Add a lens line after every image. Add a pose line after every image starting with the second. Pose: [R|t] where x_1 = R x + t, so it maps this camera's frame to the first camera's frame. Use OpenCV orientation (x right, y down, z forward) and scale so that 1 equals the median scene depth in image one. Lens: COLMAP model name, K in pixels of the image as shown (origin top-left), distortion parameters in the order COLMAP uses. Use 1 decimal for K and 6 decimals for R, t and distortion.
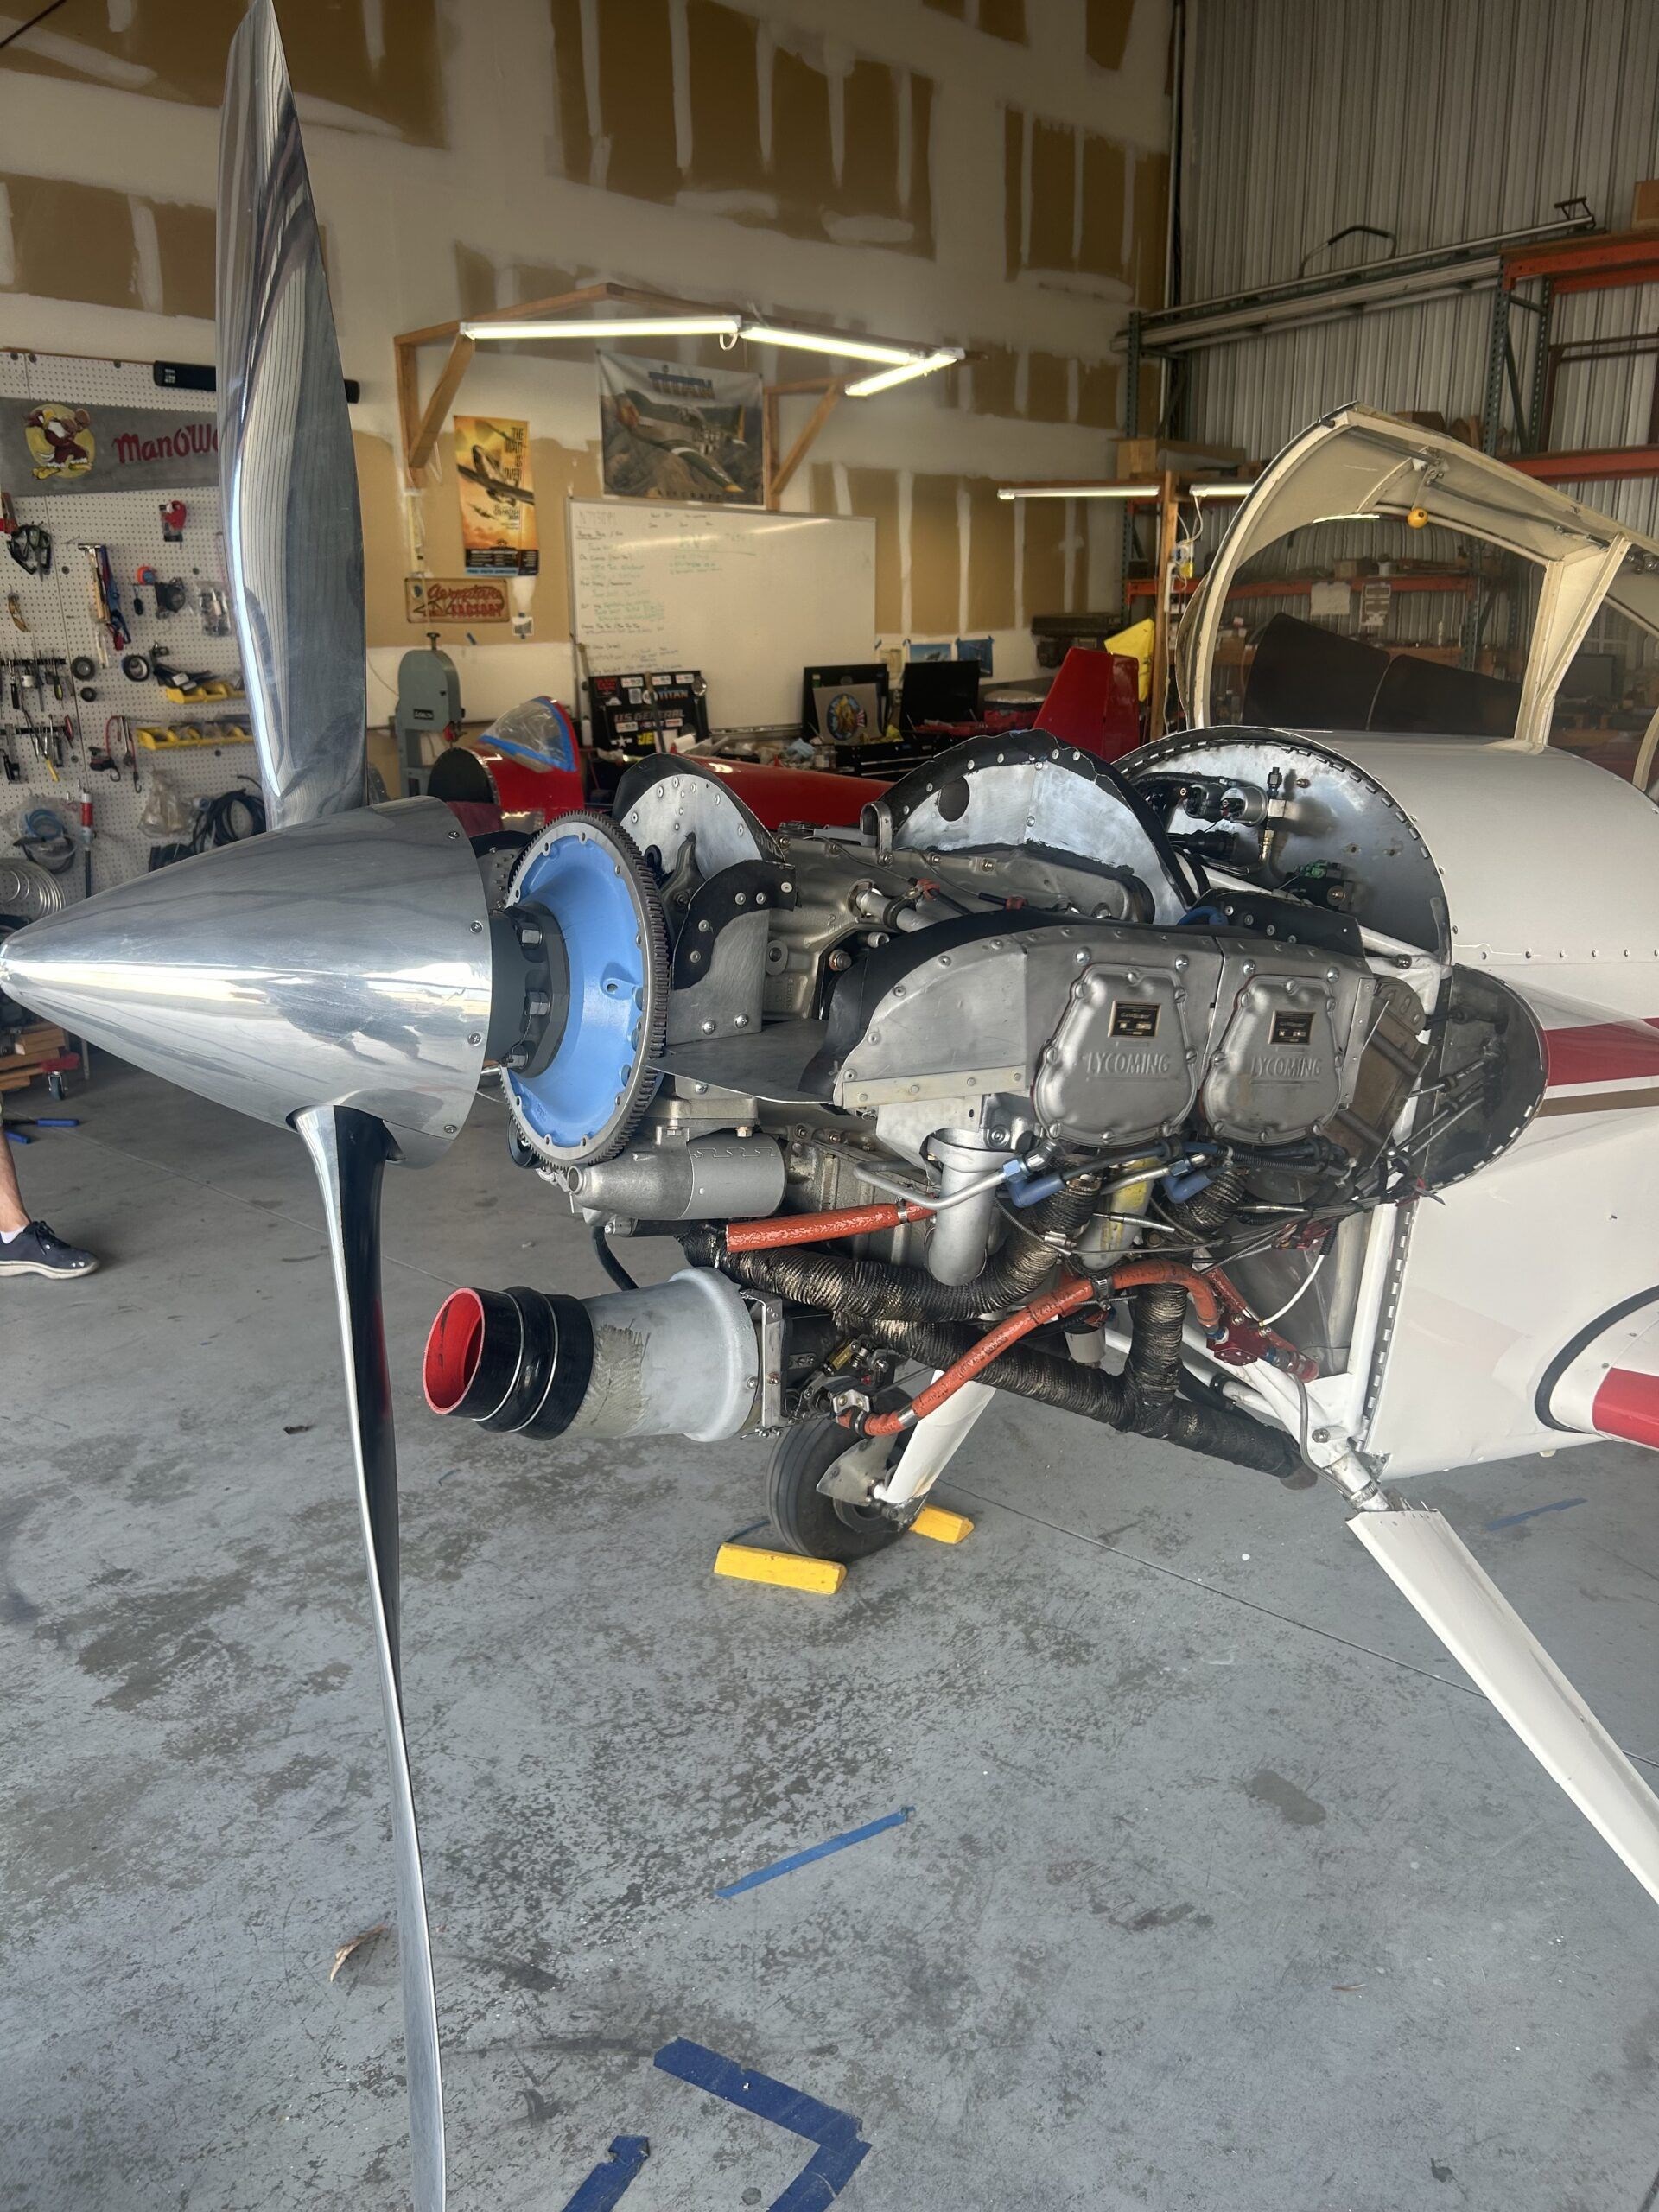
lens RADIAL K [[1652.4, 0, 831.5], [0, 1652.4, 1096.9], [0, 0, 1]] dist [0.031430, -0.051051]
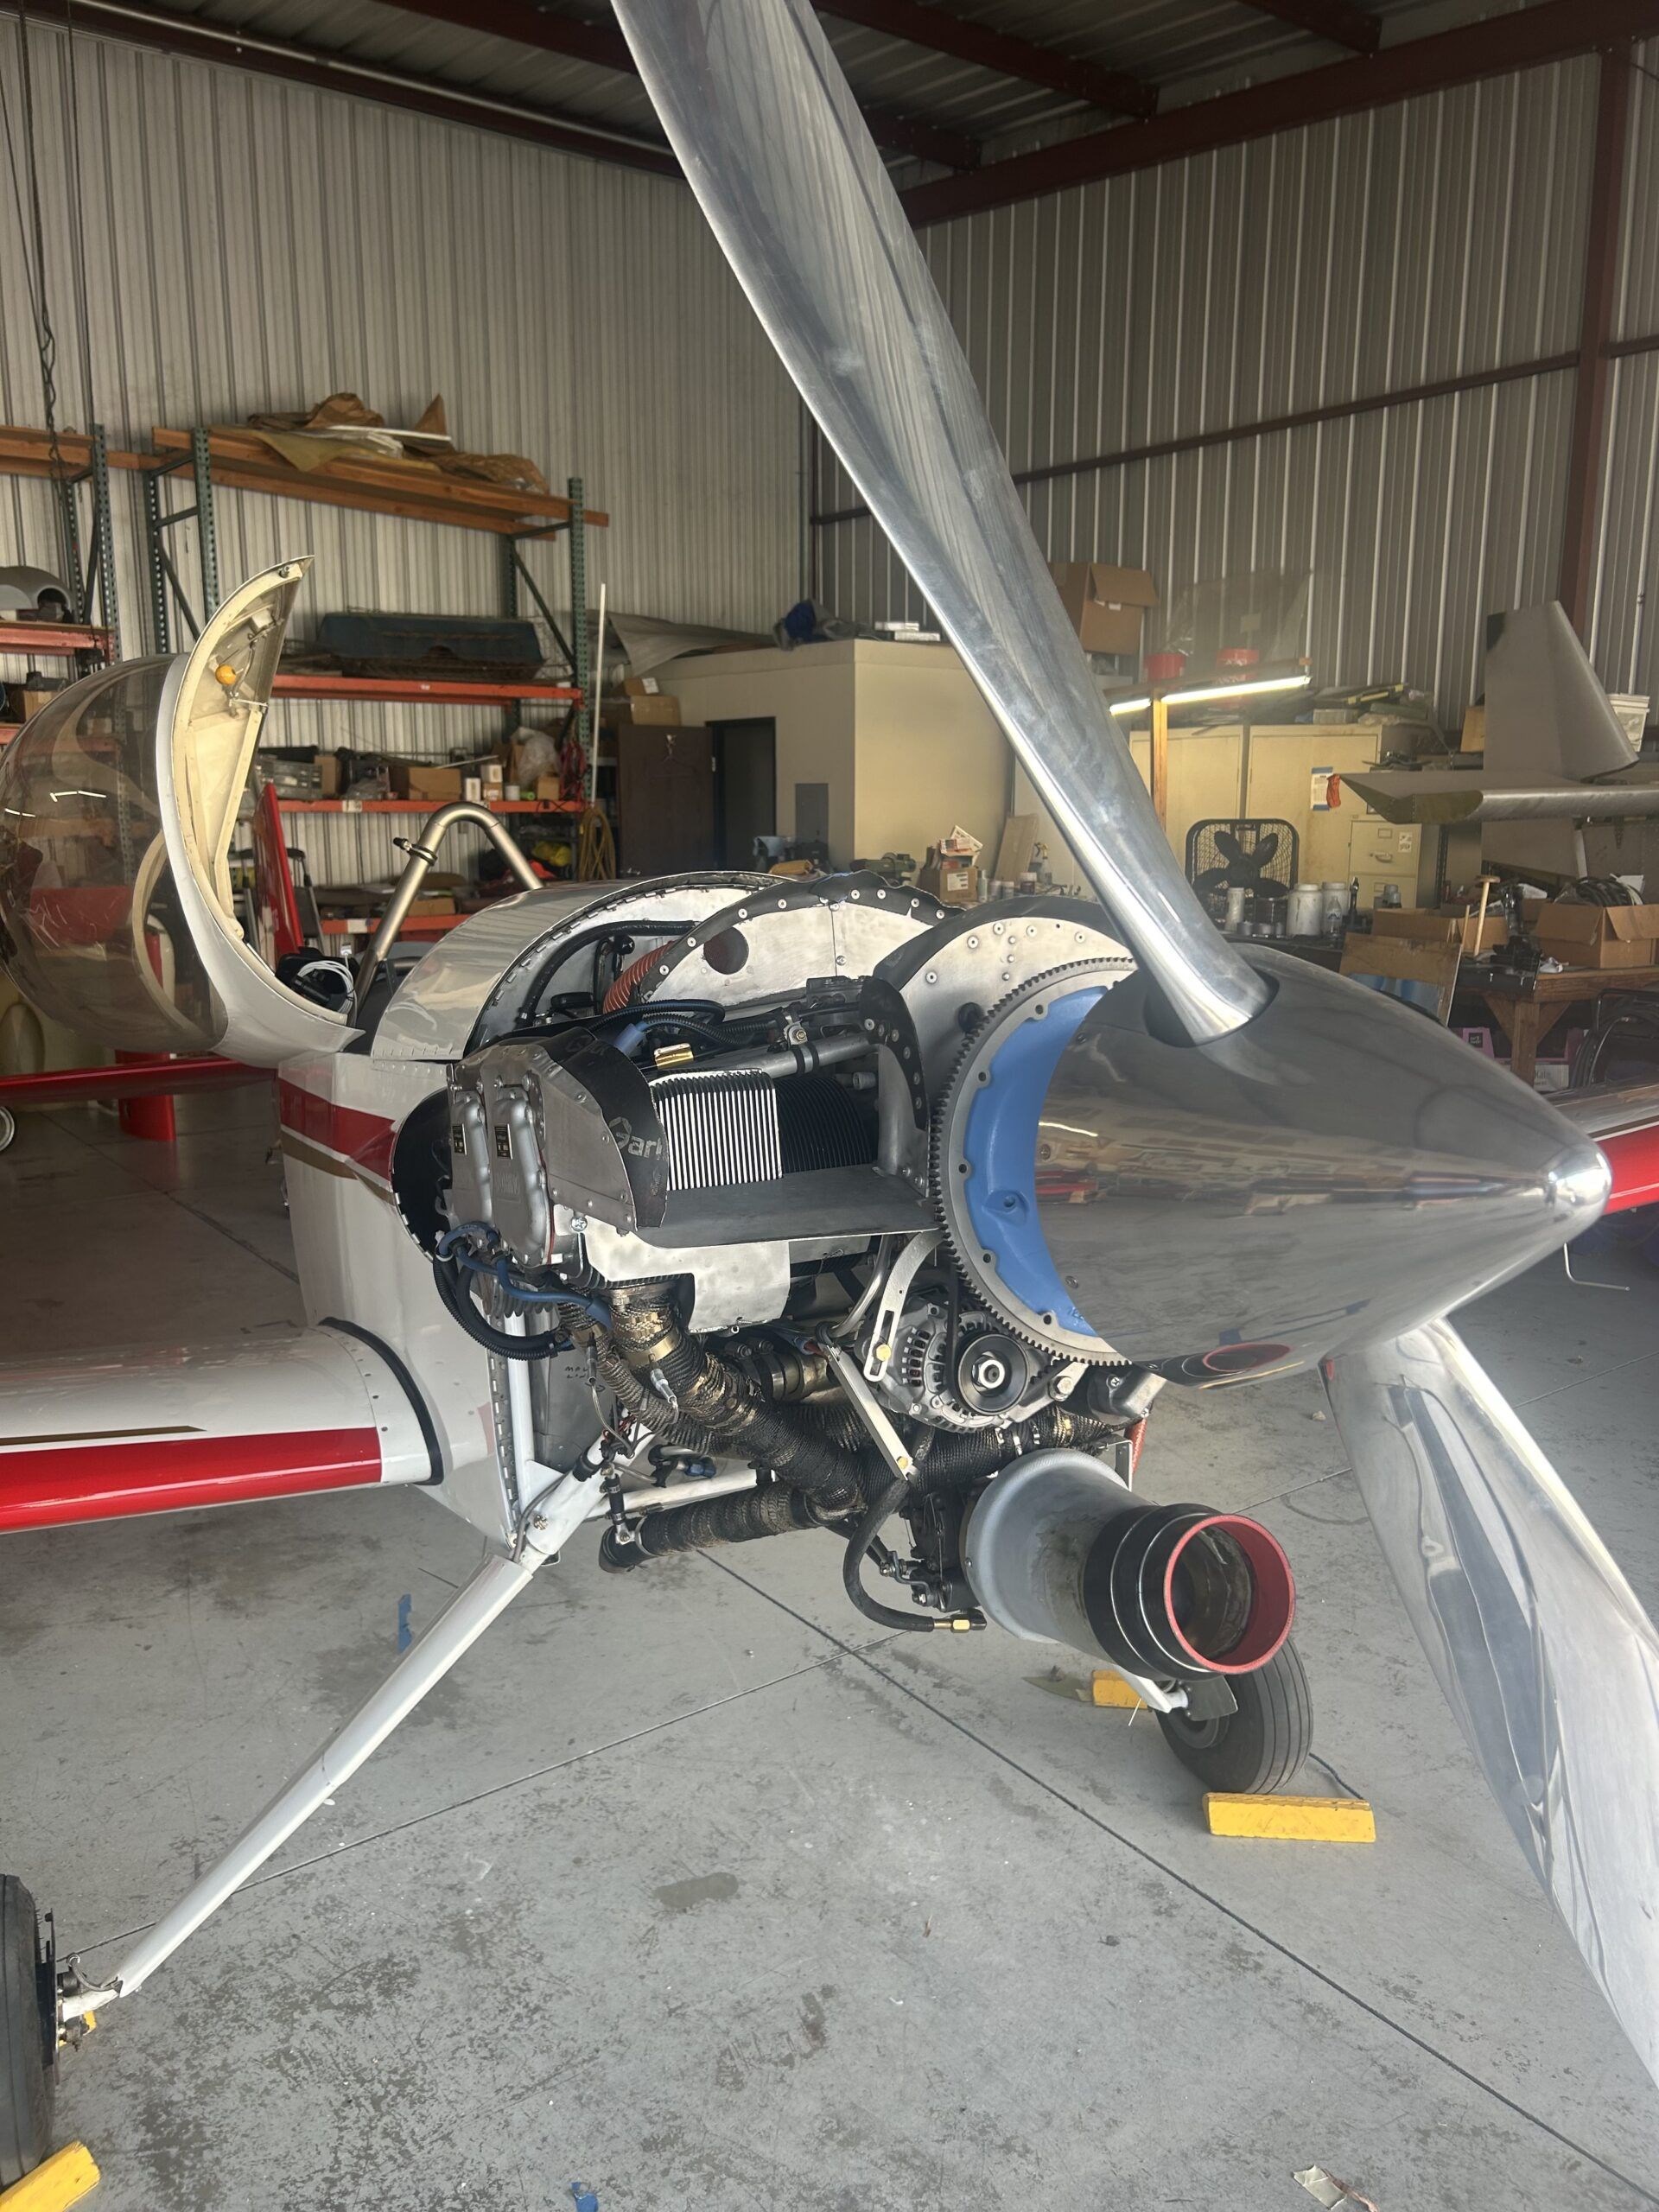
lens RADIAL K [[1652.4, 0, 831.5], [0, 1652.4, 1096.9], [0, 0, 1]] dist [0.031430, -0.051051]
pose [[0.192998, -0.154074, 0.969027, -0.822953], [0.255050, 0.961524, 0.102083, -0.178679], [-0.947471, 0.227448, 0.224868, 0.742549]]
